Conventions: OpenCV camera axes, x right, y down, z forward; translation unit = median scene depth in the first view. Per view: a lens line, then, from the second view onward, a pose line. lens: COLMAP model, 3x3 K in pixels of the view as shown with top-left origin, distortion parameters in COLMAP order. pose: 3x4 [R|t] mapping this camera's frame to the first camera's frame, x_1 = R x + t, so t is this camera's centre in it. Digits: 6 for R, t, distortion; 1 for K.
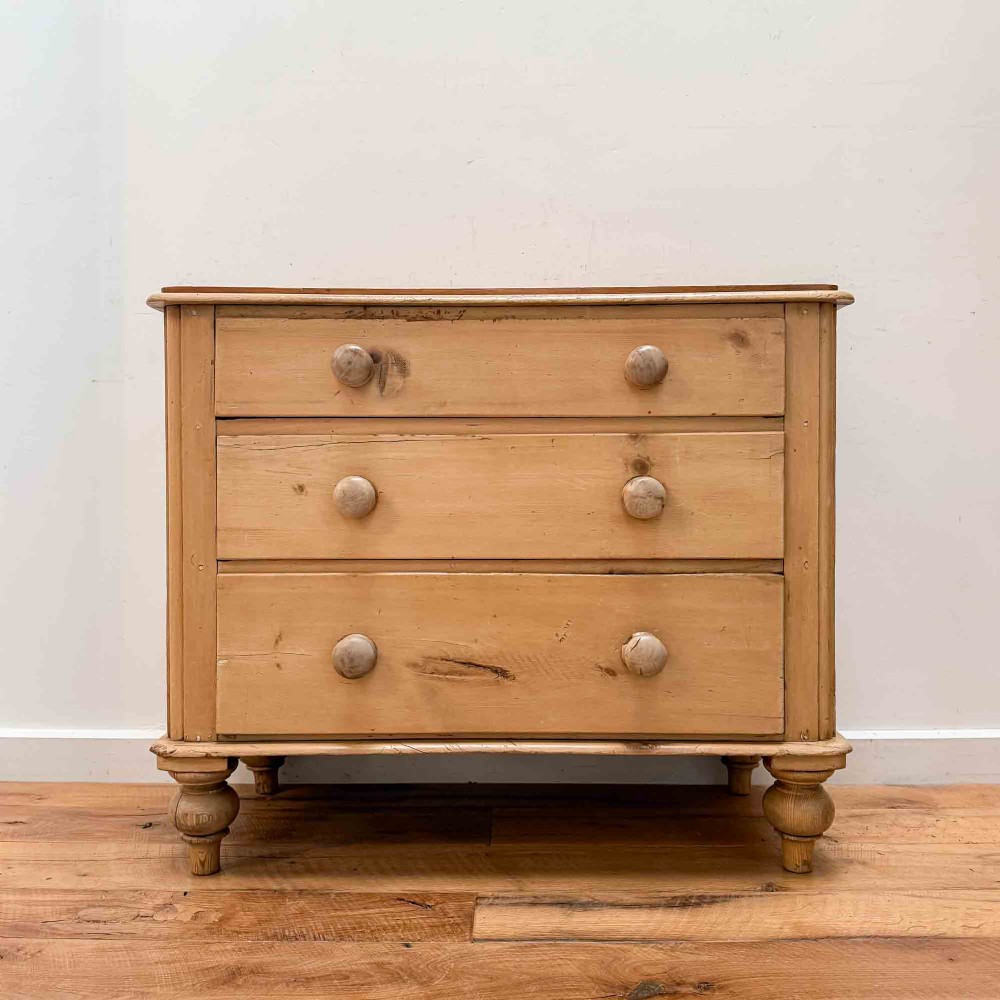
lens RADIAL K [[991.1, 0, 491.6], [0, 991.1, 499.6], [0, 0, 1]] dist [0.119203, -0.353055]
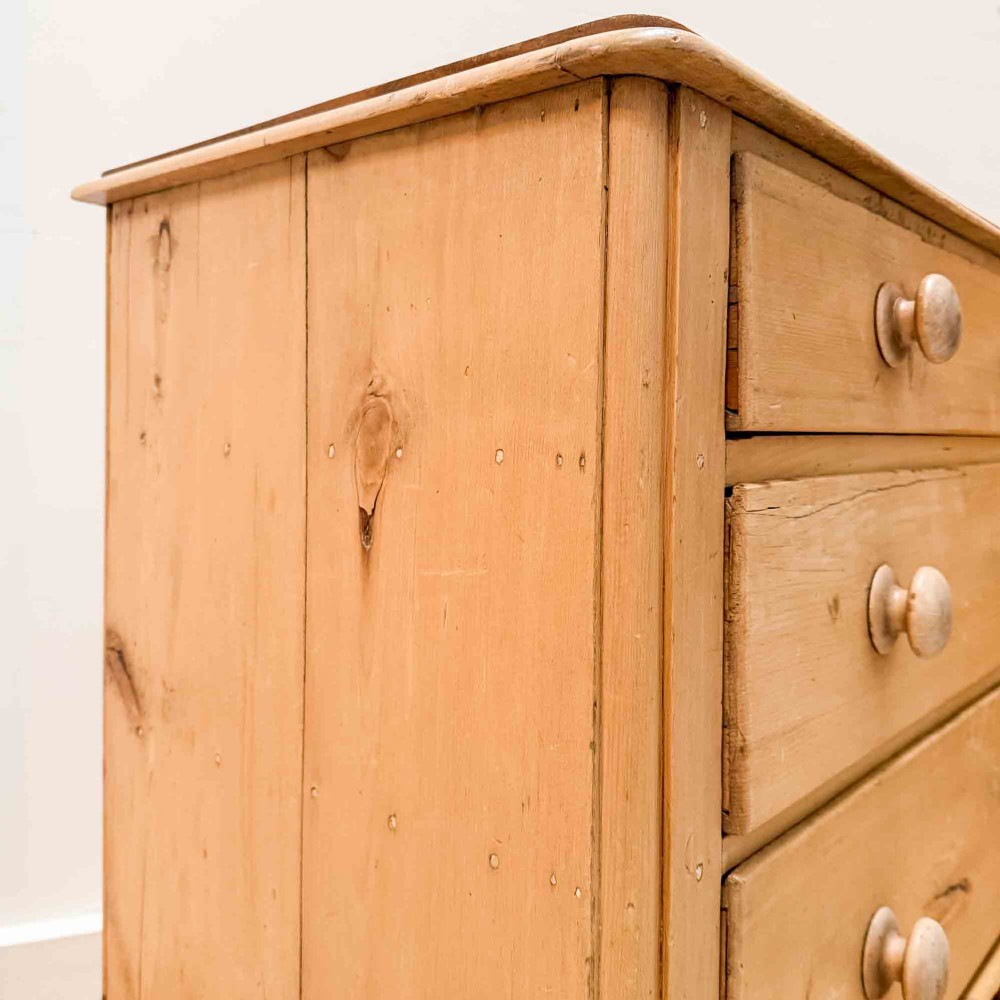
lens RADIAL K [[996.5, 0, 500.6], [0, 996.5, 445.3], [0, 0, 1]] dist [0.163137, 0.001662]
pose [[0.619566, -0.004452, 0.784932, -0.612970], [0.003012, 0.999990, 0.003295, -0.079938], [-0.784938, 0.000322, 0.619574, 0.849067]]
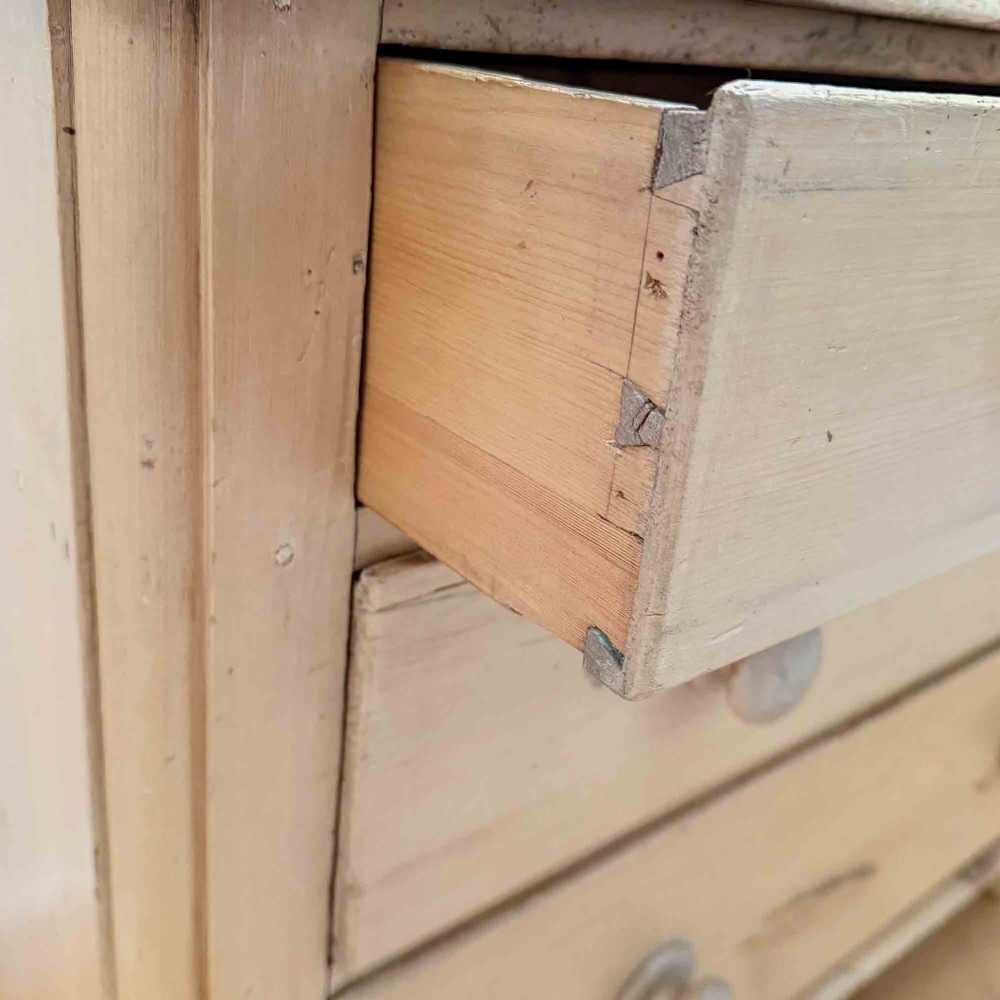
lens RADIAL K [[1069.5, 0, 498.0], [0, 1069.5, 448.6], [0, 0, 1]] dist [0.165836, -0.324854]
pose [[0.764082, -0.168100, 0.622833, -0.407979], [-0.085903, 0.930345, 0.356481, -0.186242], [-0.639374, -0.325884, 0.696420, 0.816741]]
